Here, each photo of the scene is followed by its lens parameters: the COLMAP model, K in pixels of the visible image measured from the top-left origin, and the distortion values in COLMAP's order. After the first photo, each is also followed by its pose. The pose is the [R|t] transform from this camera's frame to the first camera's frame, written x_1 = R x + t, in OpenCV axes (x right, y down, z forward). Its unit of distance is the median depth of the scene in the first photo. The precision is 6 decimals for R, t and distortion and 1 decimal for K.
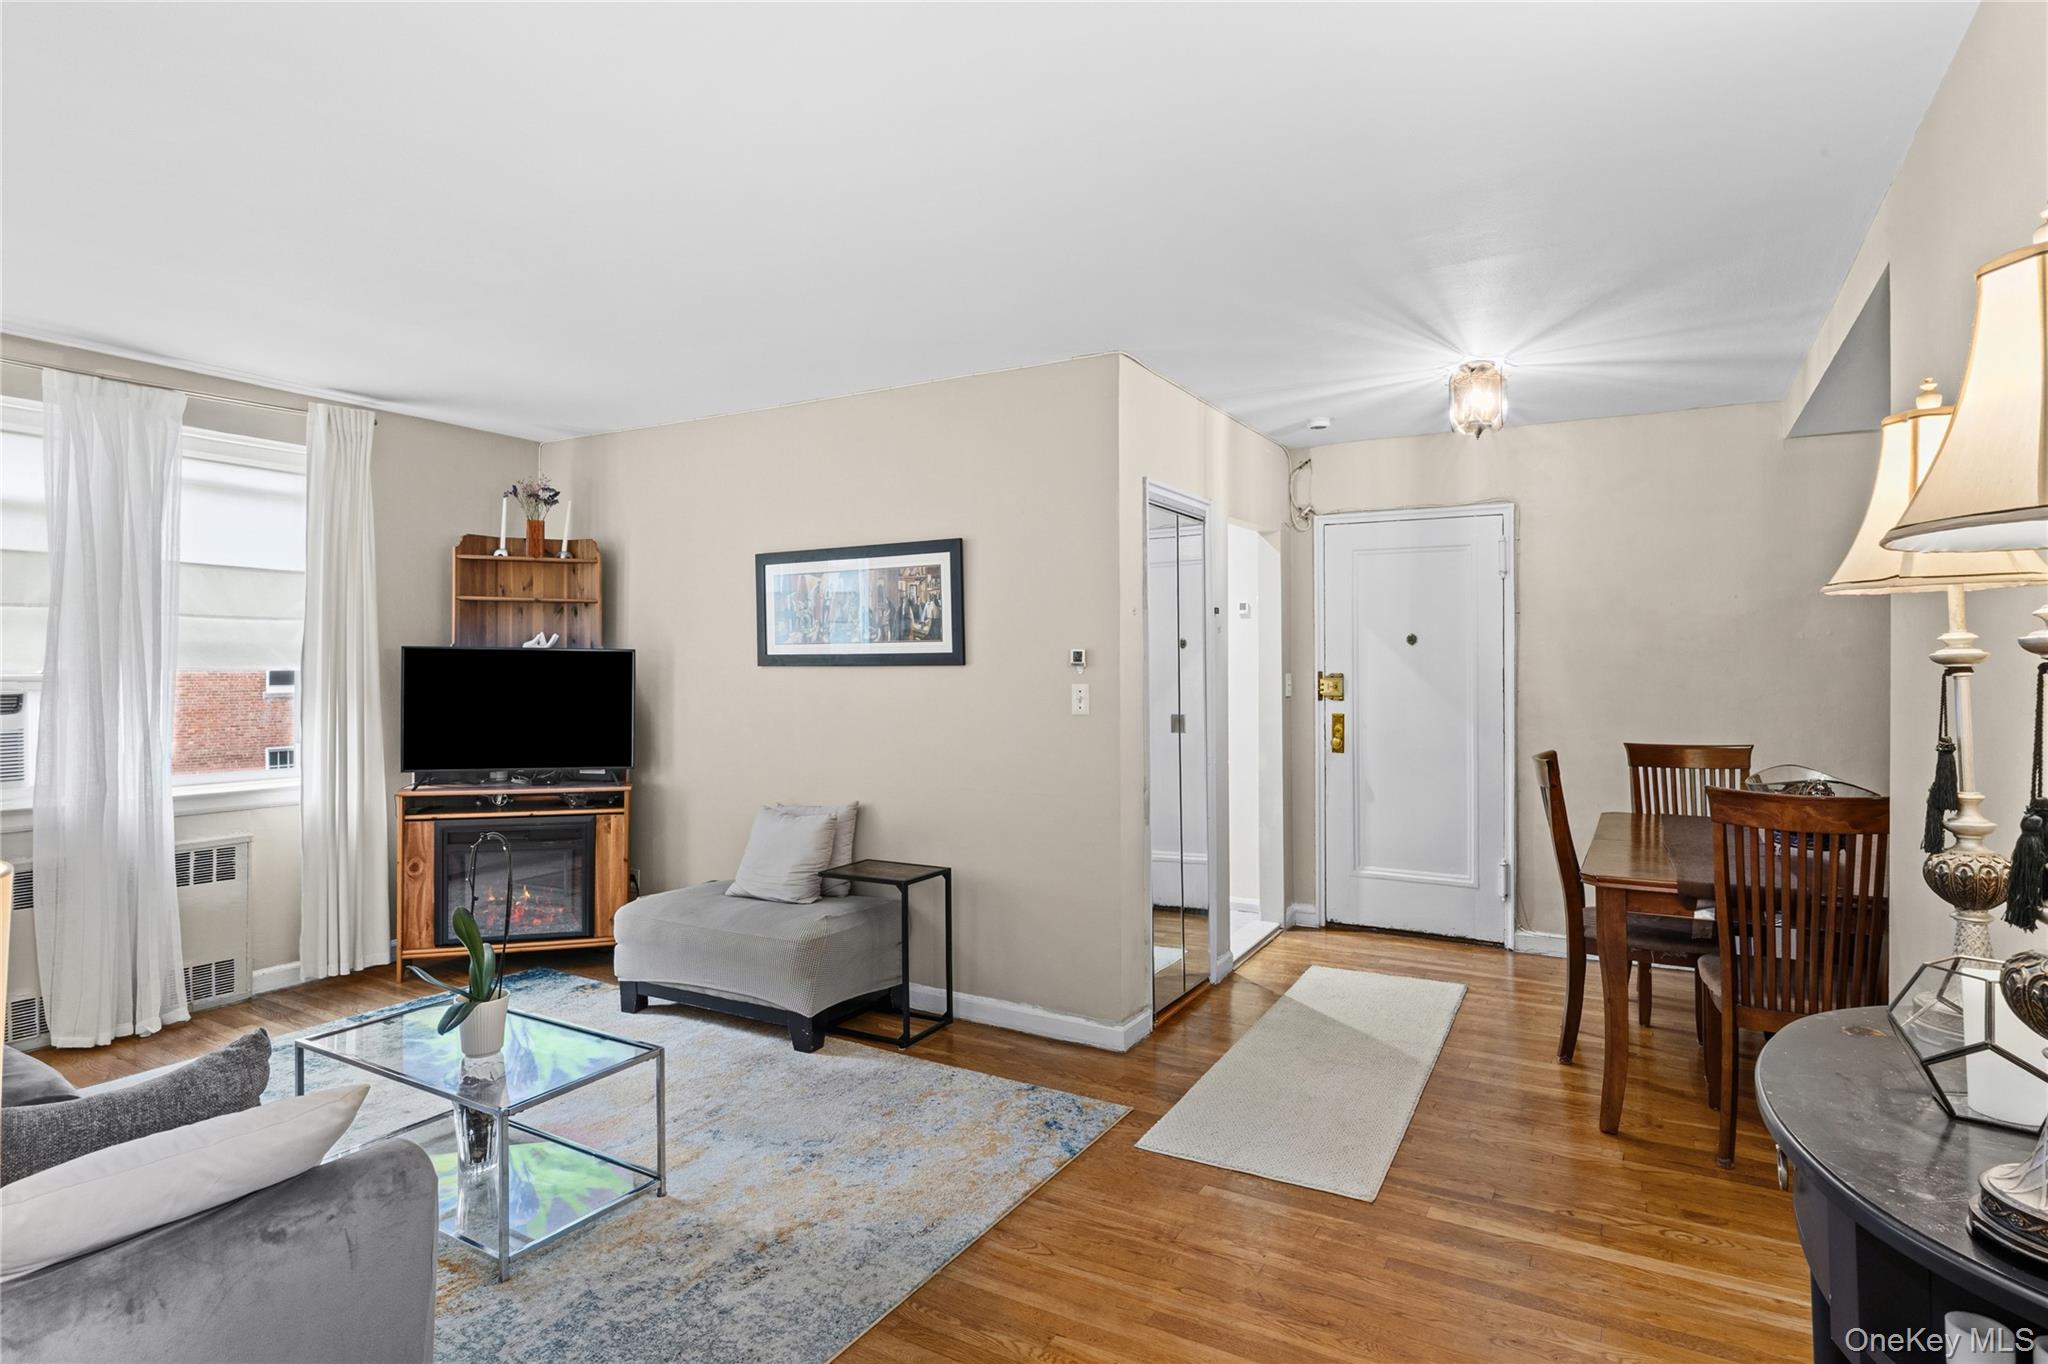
lens RADIAL K [[1067.8, 0, 1022.9], [0, 1067.8, 682.2], [0, 0, 1]] dist [-0.006515, -0.000006]
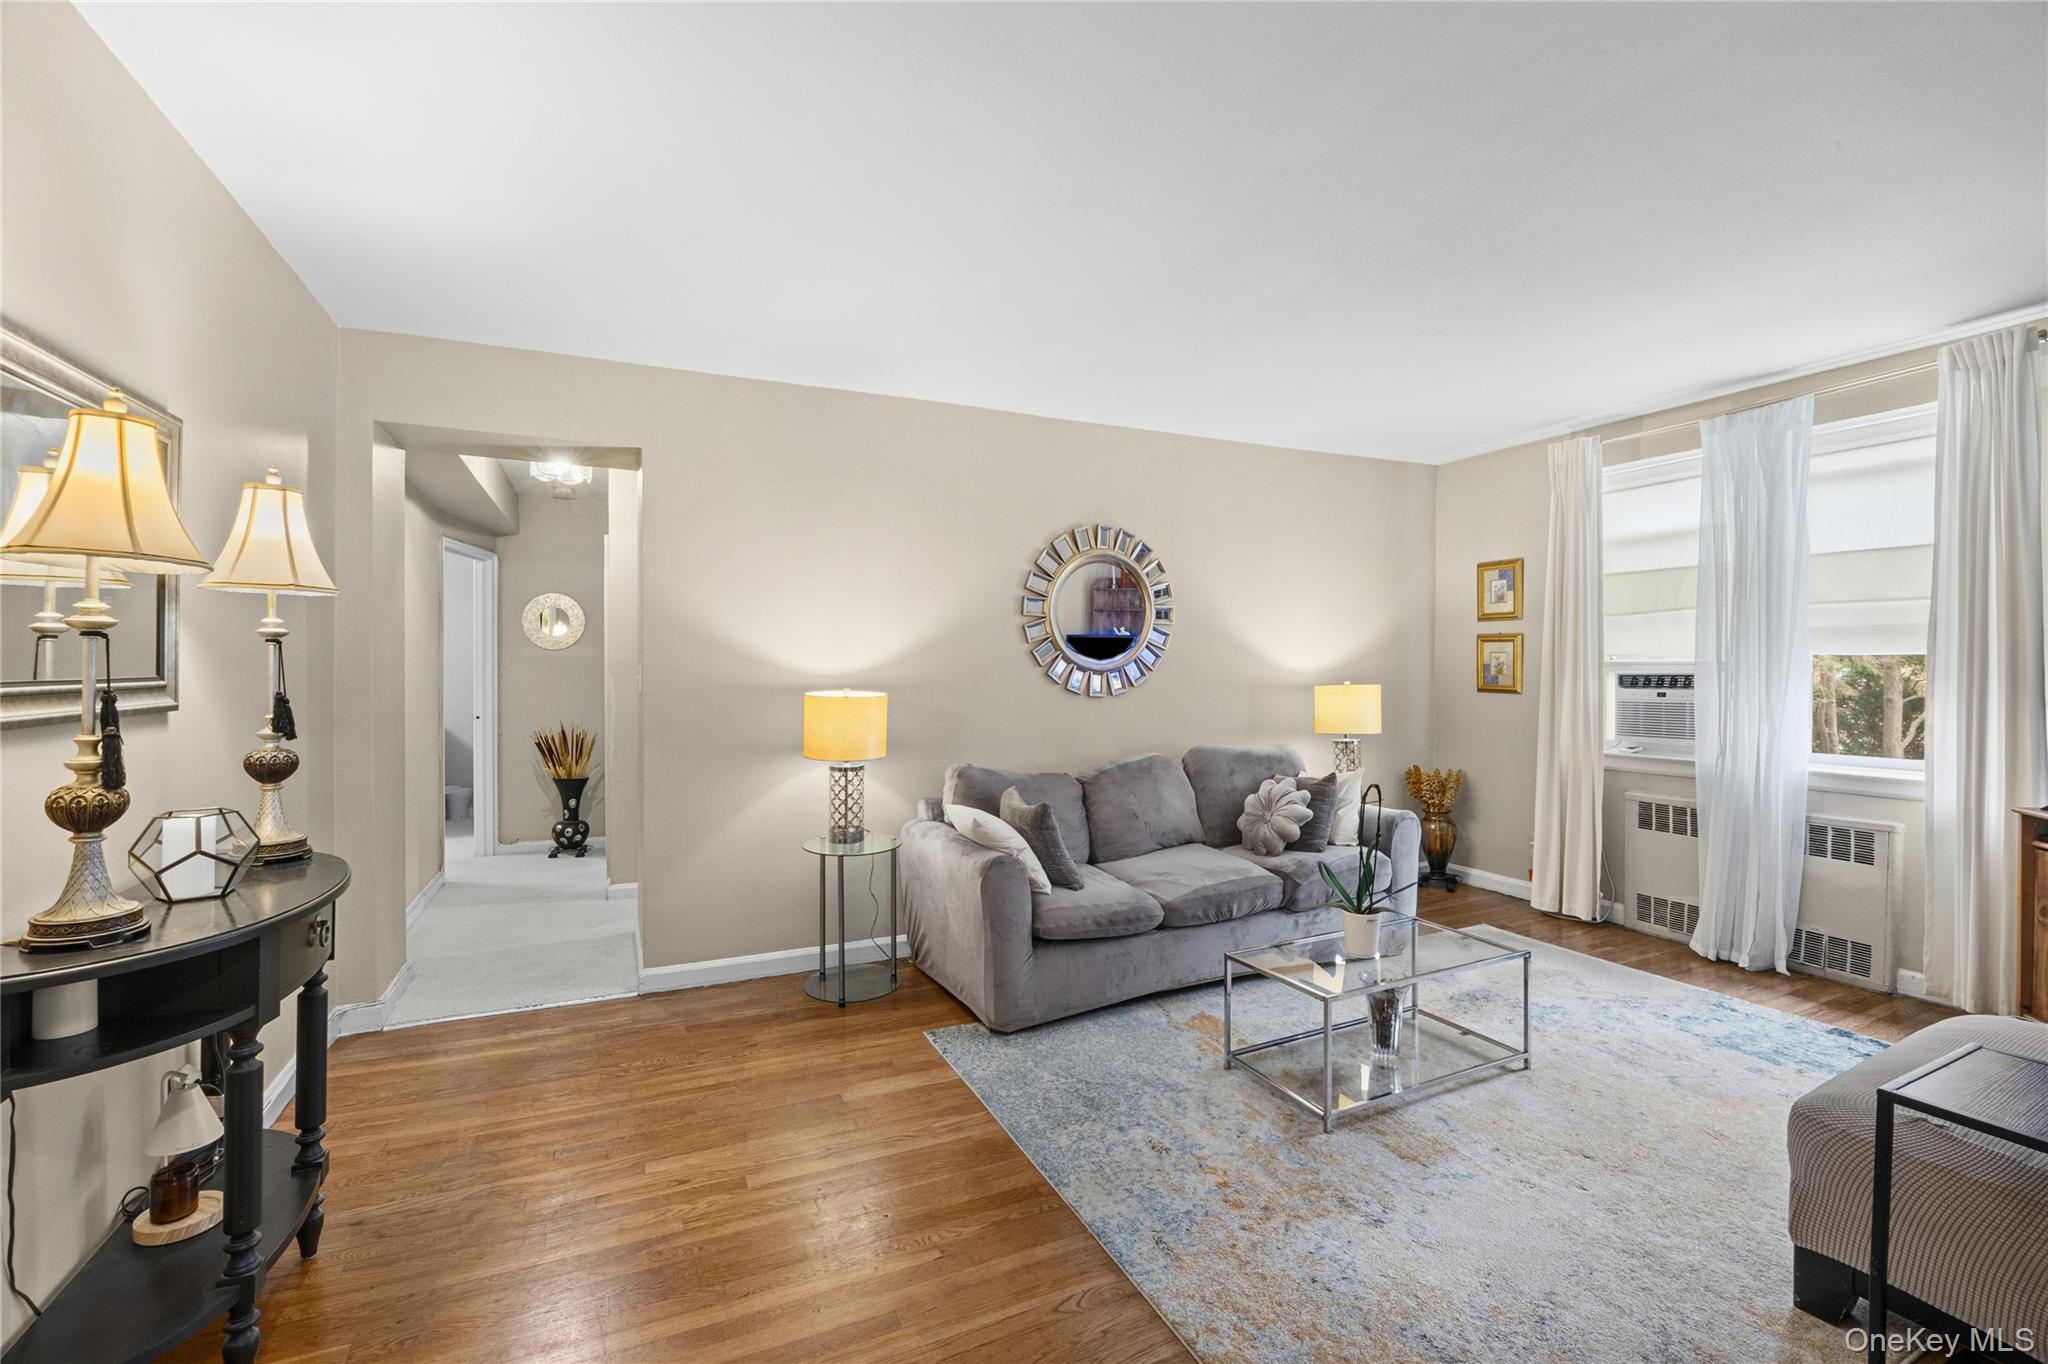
lens RADIAL K [[884.6, 0, 1029.6], [0, 884.6, 677.7], [0, 0, 1]] dist [-0.014663, -0.000026]
pose [[-0.561476, 0.008200, -0.827452, 0.361677], [-0.008521, 0.999841, 0.015691, 0.005216], [0.827449, 0.015861, -0.561317, 0.792204]]
